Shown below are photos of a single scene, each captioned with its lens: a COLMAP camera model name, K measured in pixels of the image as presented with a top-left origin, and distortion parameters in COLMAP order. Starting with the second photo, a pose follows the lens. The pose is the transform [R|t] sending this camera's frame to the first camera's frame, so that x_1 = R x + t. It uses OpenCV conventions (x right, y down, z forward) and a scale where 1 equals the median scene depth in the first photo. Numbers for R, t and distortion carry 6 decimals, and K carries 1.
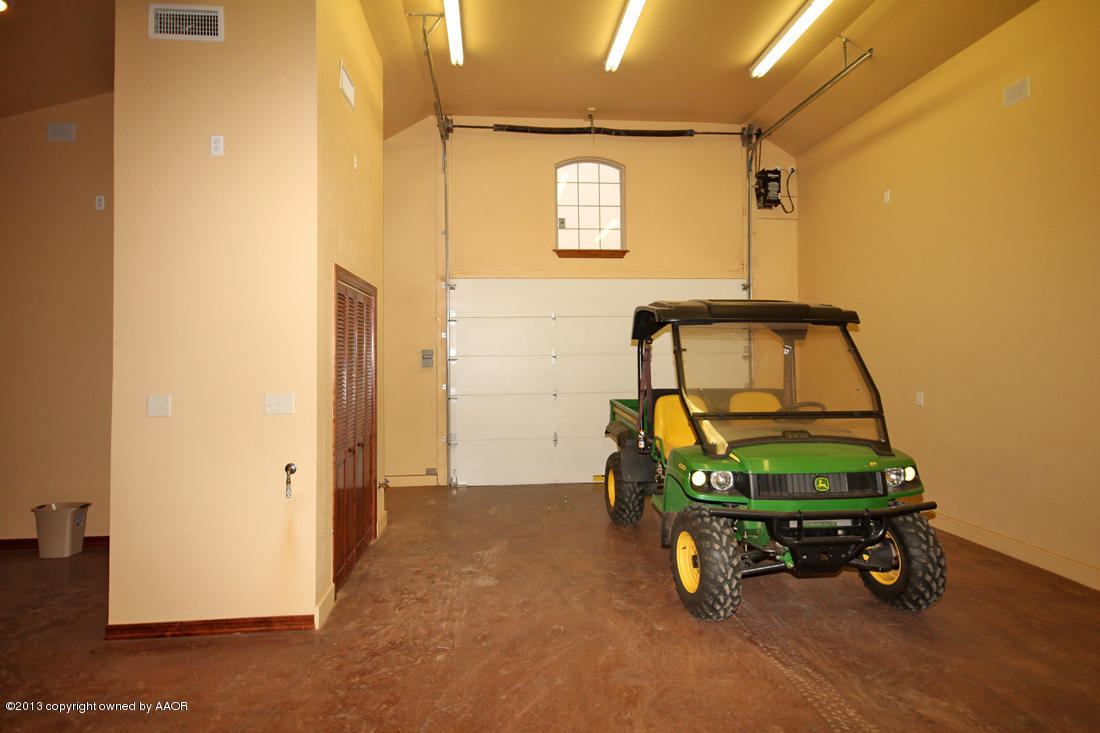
lens RADIAL K [[599.1, 0, 567.8], [0, 599.1, 344.2], [0, 0, 1]] dist [0.003122, 0.001404]
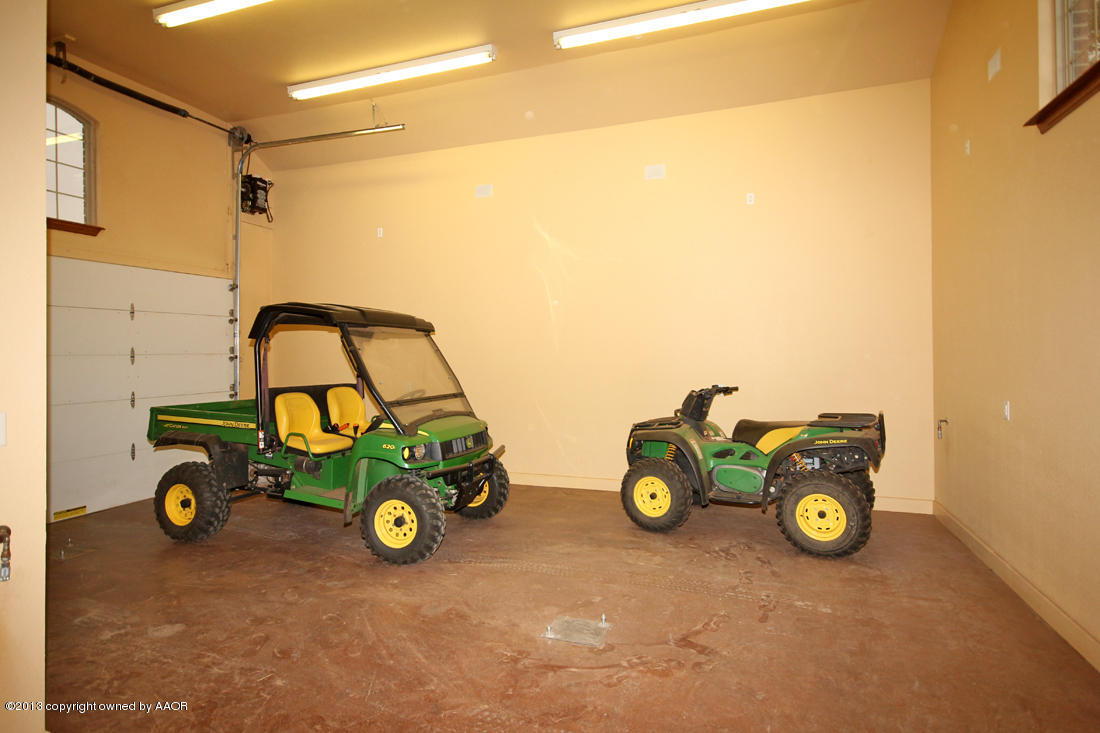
lens RADIAL K [[581.7, 0, 551.6], [0, 581.7, 352.0], [0, 0, 1]] dist [0.002908, 0.001120]
pose [[0.420650, 0.005495, 0.907206, -0.629011], [-0.011748, 0.999931, -0.000610, 0.010870], [-0.907147, -0.010402, 0.420686, 0.190037]]
